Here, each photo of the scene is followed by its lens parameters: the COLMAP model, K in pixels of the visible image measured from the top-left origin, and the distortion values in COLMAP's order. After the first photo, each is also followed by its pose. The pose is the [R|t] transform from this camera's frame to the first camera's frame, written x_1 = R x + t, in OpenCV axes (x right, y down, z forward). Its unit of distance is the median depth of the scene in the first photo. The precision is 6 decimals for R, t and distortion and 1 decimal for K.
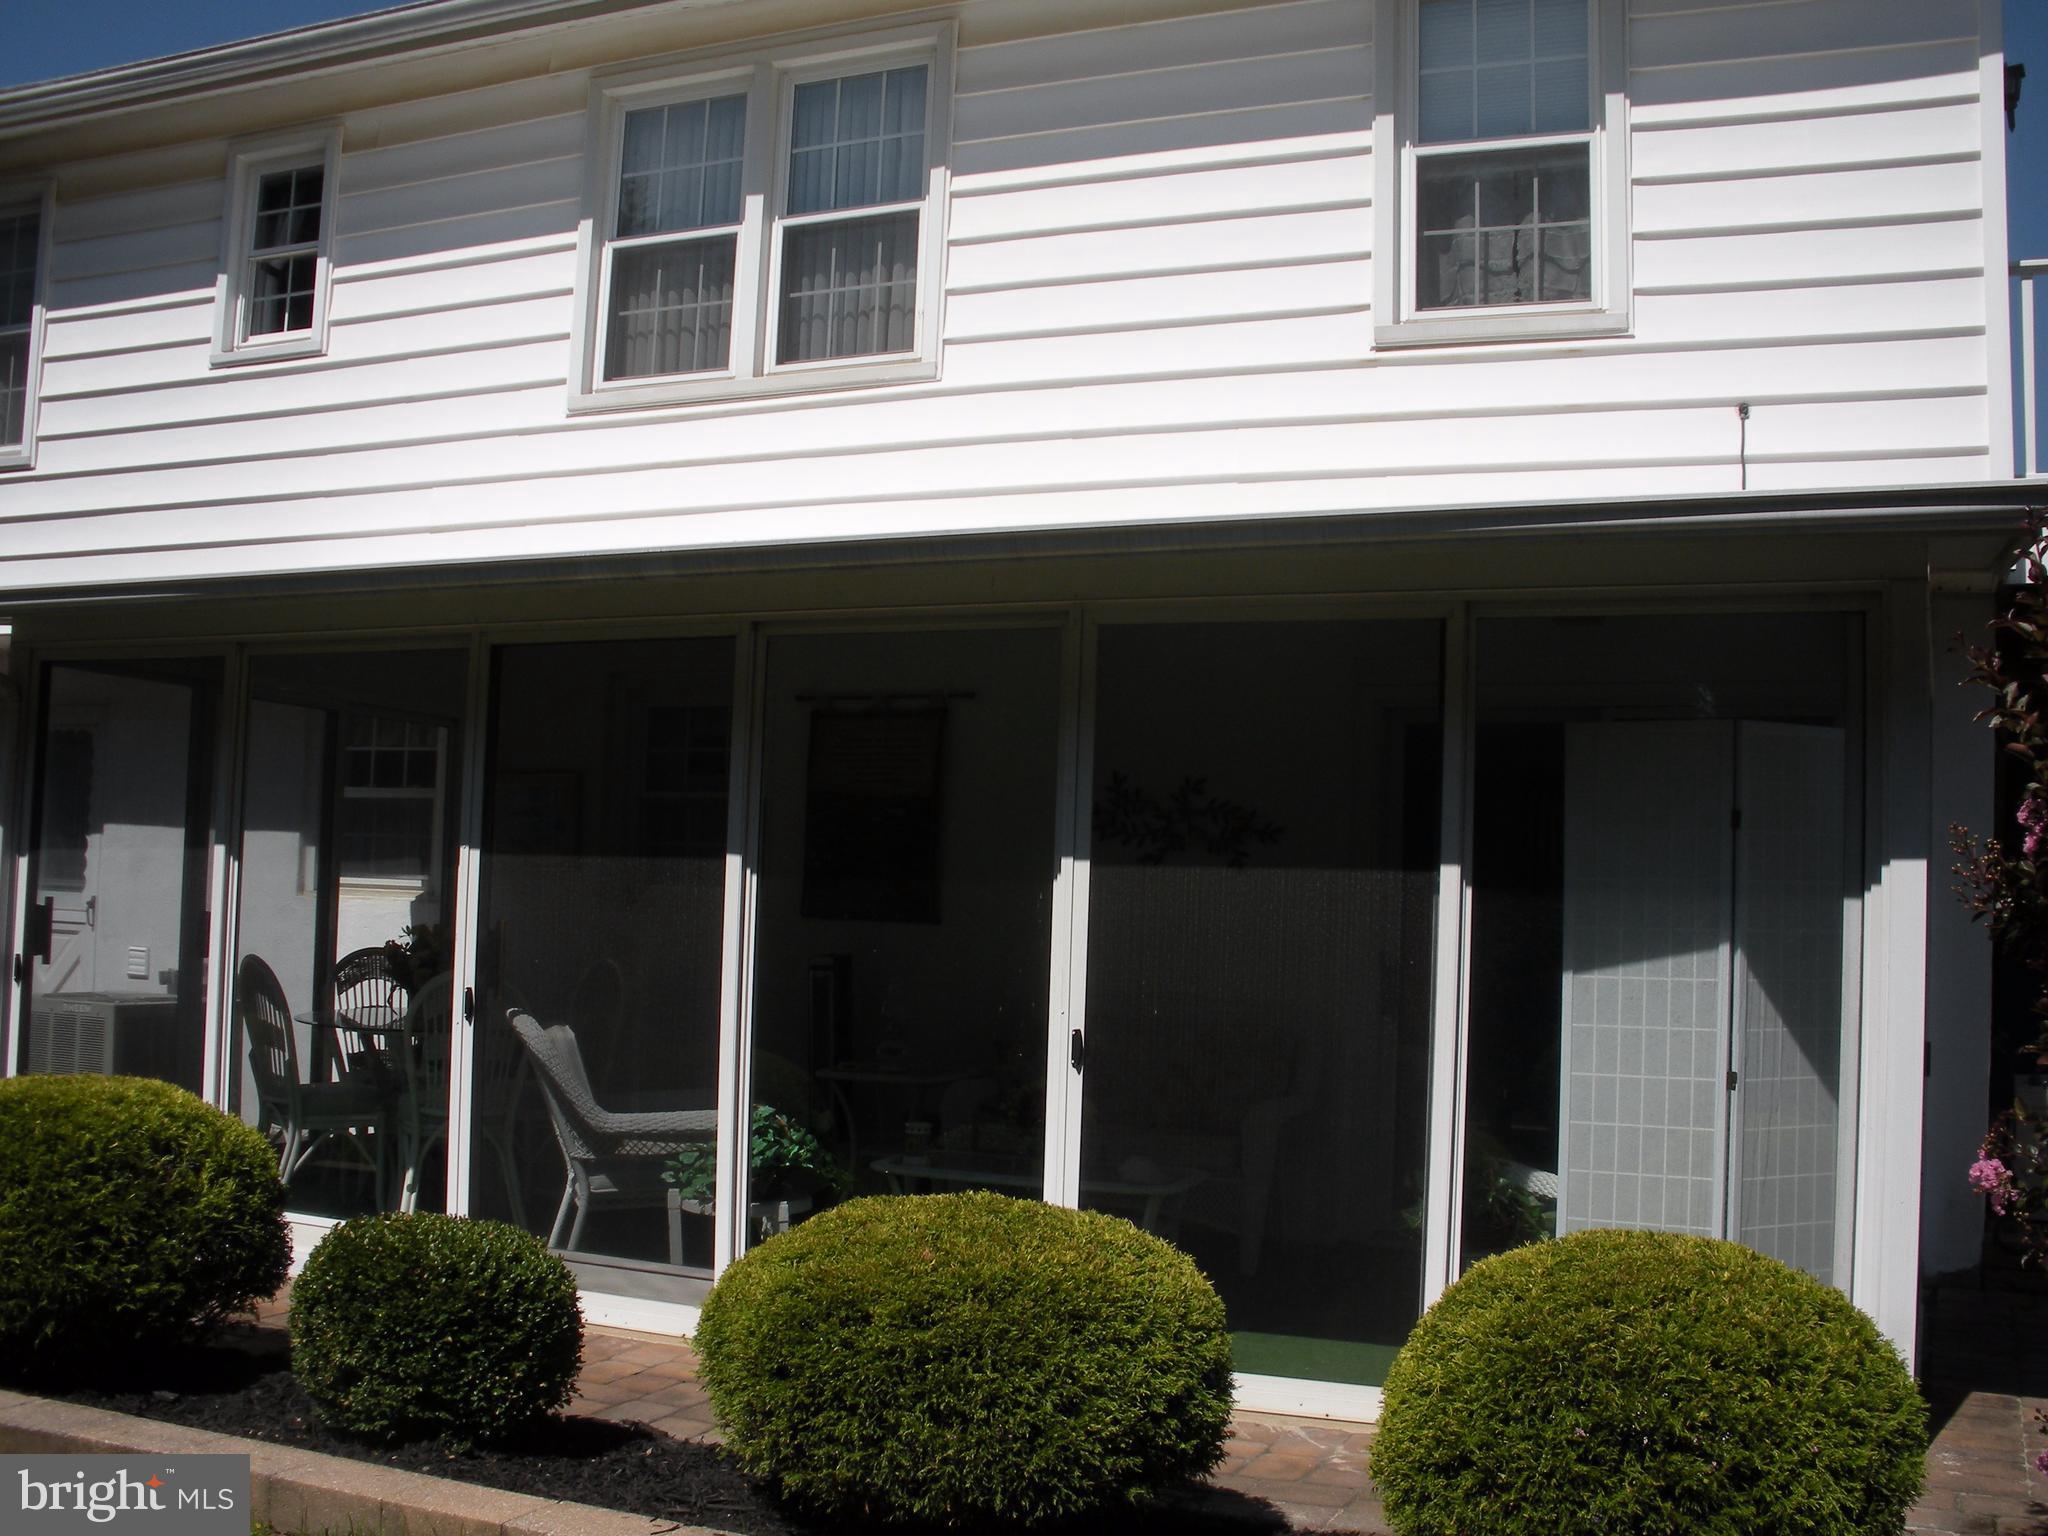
lens RADIAL K [[2201.9, 0, 1053.6], [0, 2201.9, 778.1], [0, 0, 1]] dist [-0.326150, 0.440181]
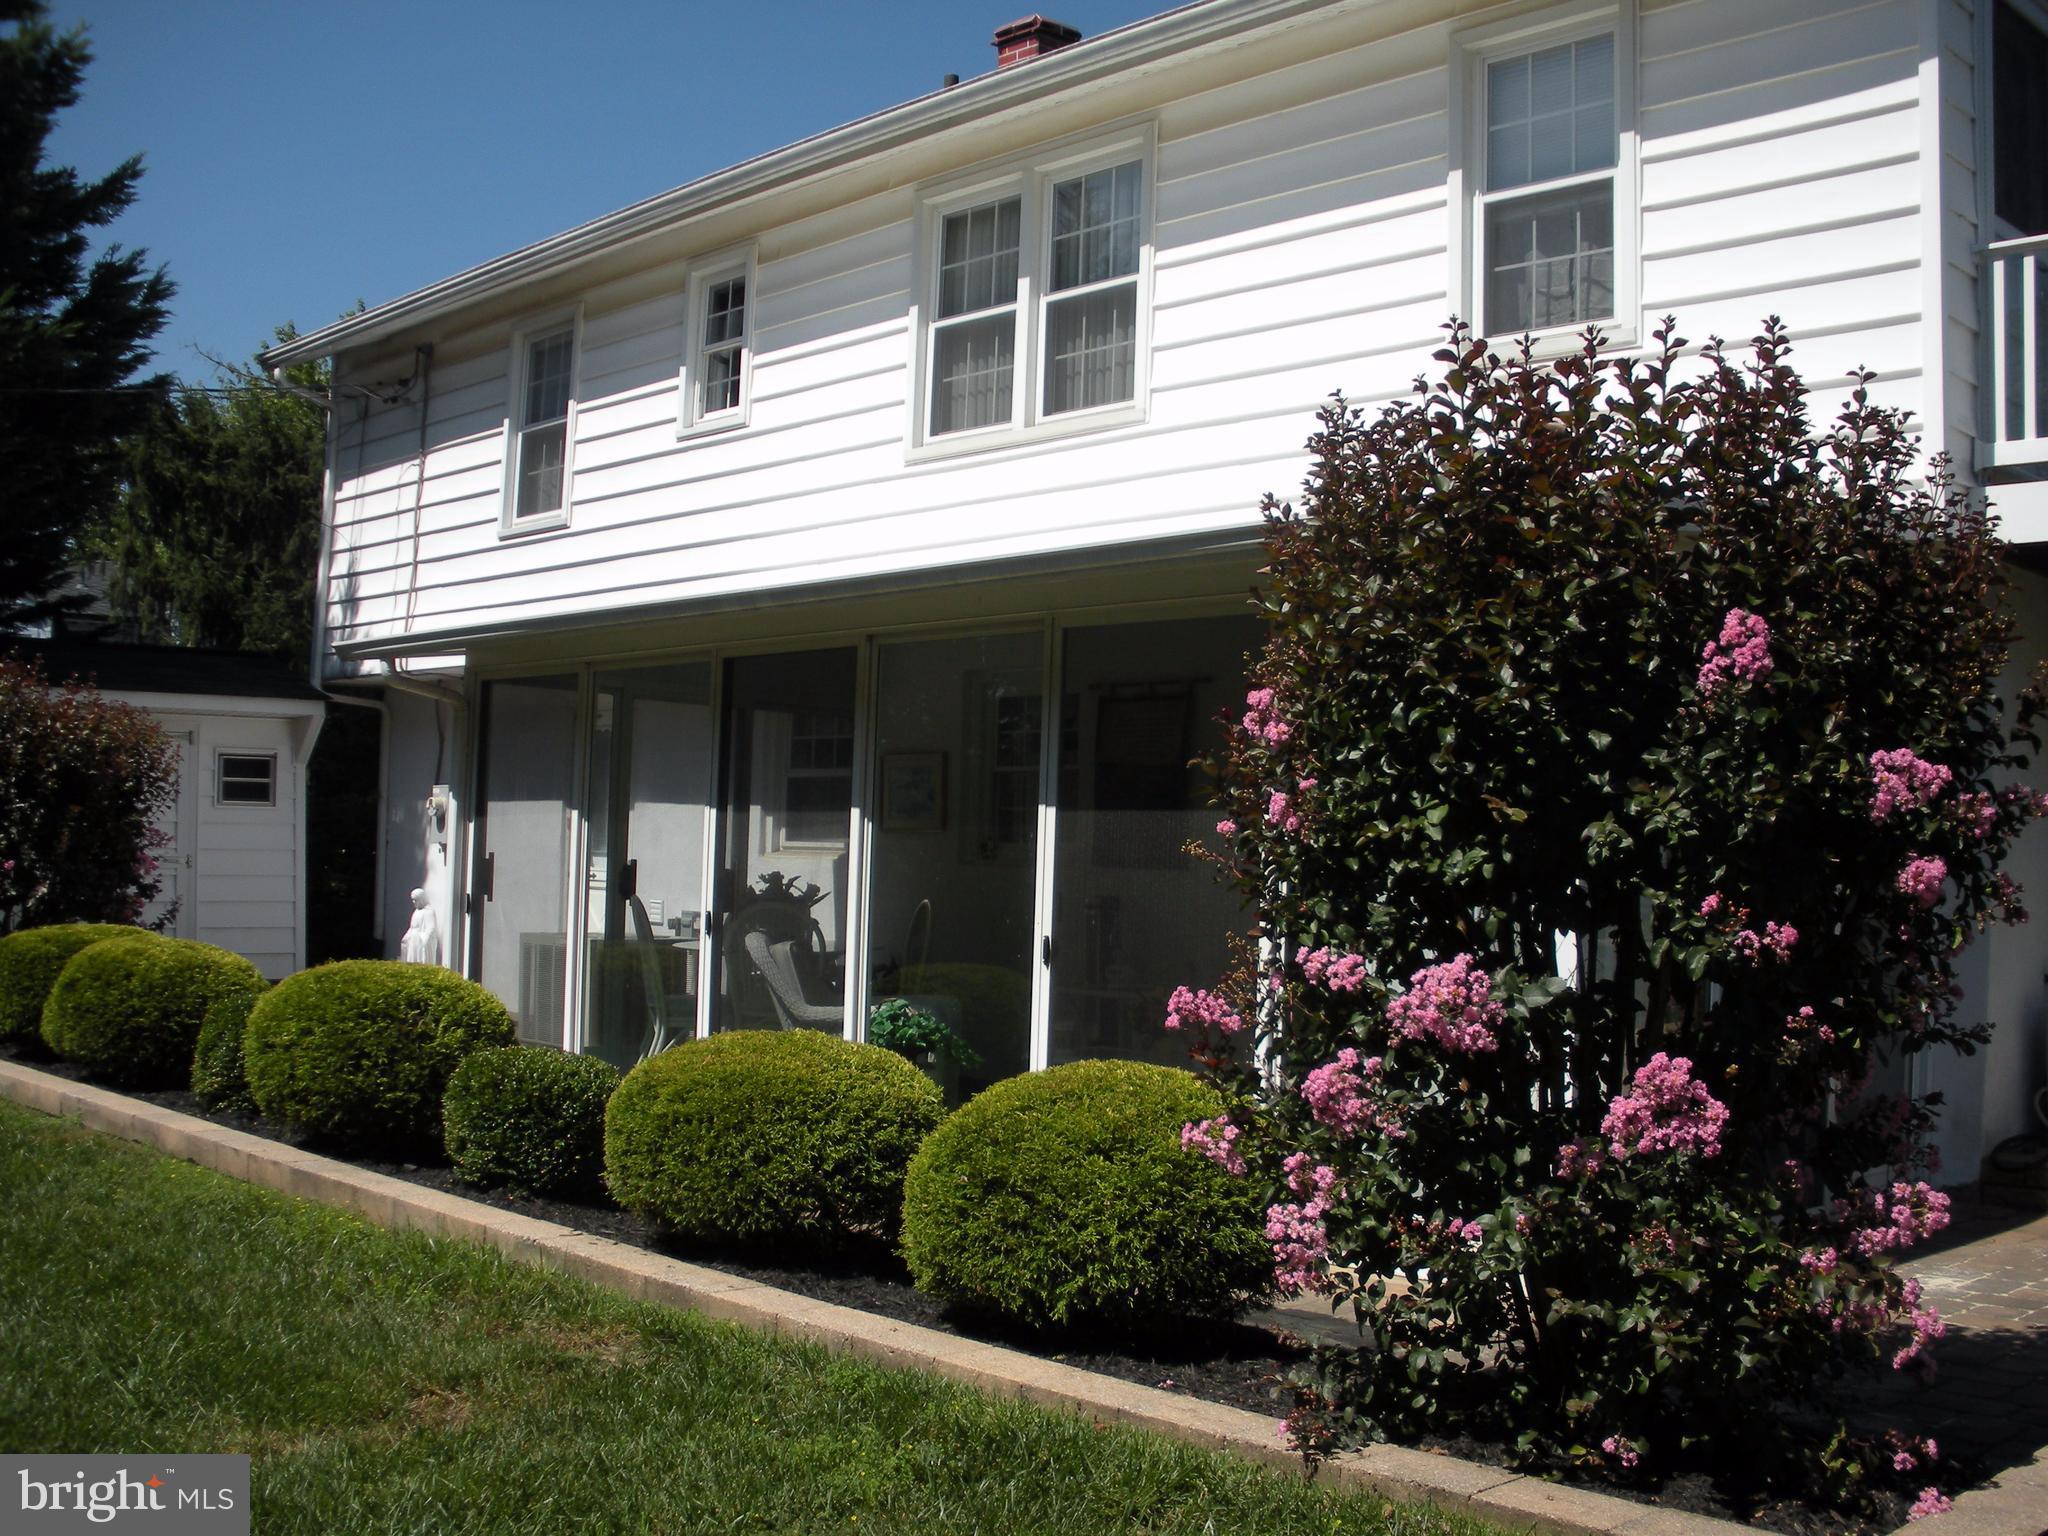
lens RADIAL K [[2201.9, 0, 1053.6], [0, 2201.9, 778.1], [0, 0, 1]] dist [-0.326150, 0.440181]
pose [[0.925144, -0.020044, -0.379087, 0.347283], [0.023276, 0.999721, 0.003943, 0.009951], [0.378902, -0.012471, 0.925353, -0.149190]]
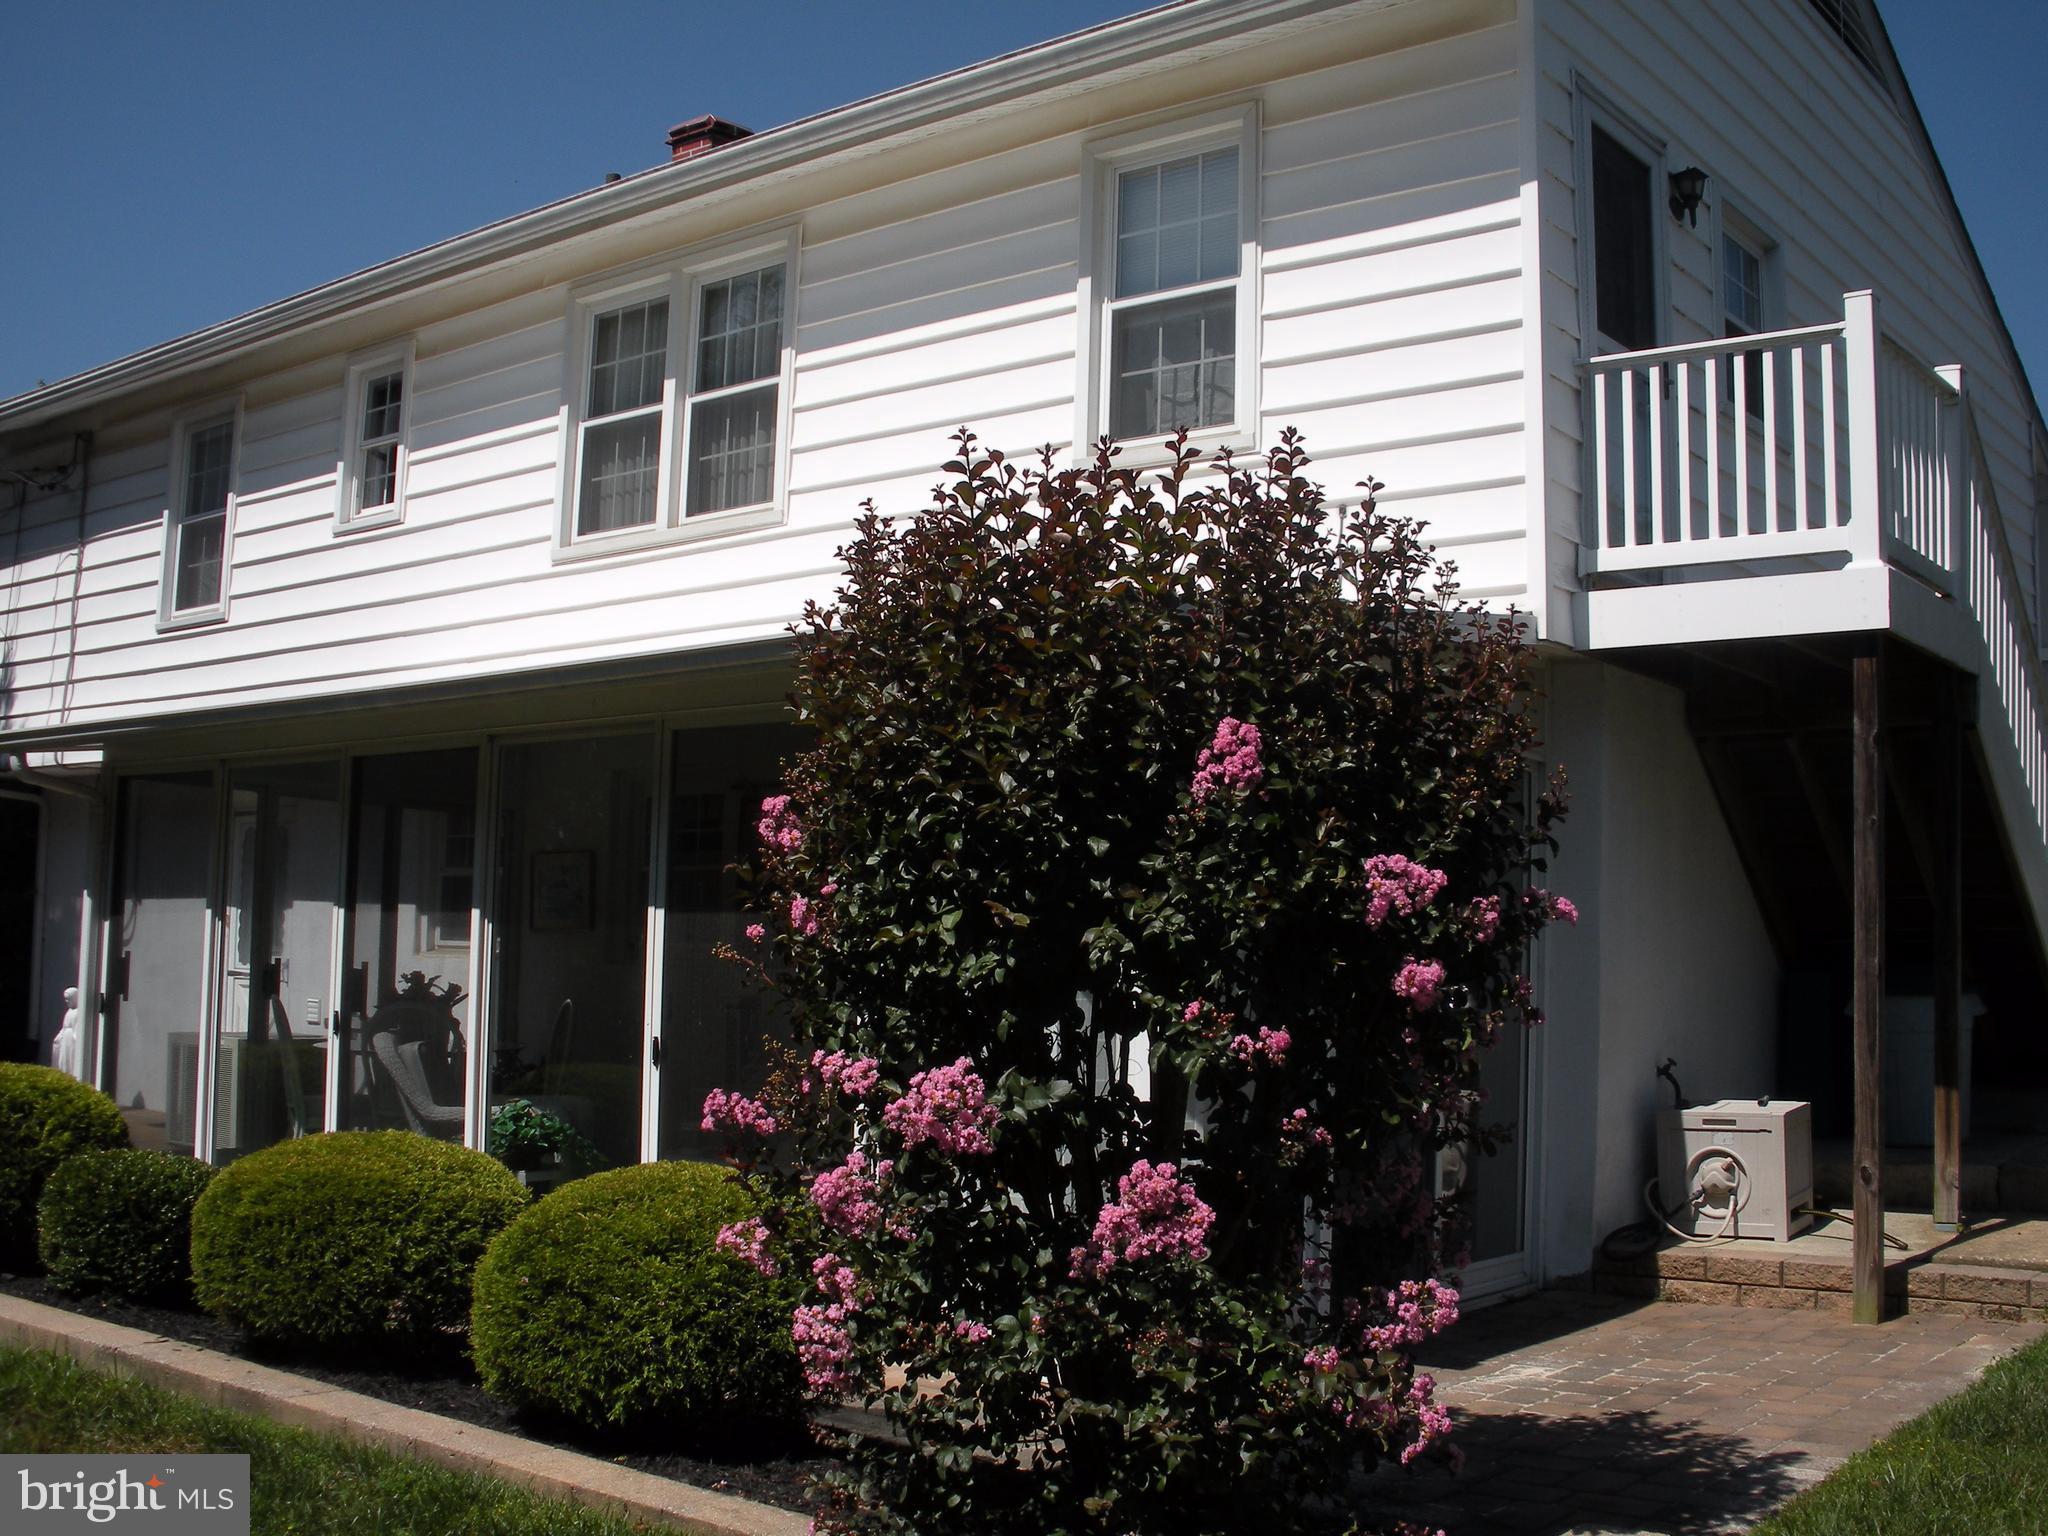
lens RADIAL K [[2201.9, 0, 1053.6], [0, 2201.9, 778.1], [0, 0, 1]] dist [-0.326150, 0.440181]
pose [[0.966319, -0.032953, -0.255227, 0.390225], [0.024233, 0.999013, -0.037236, 0.009144], [0.256202, 0.029796, 0.966164, -0.140266]]
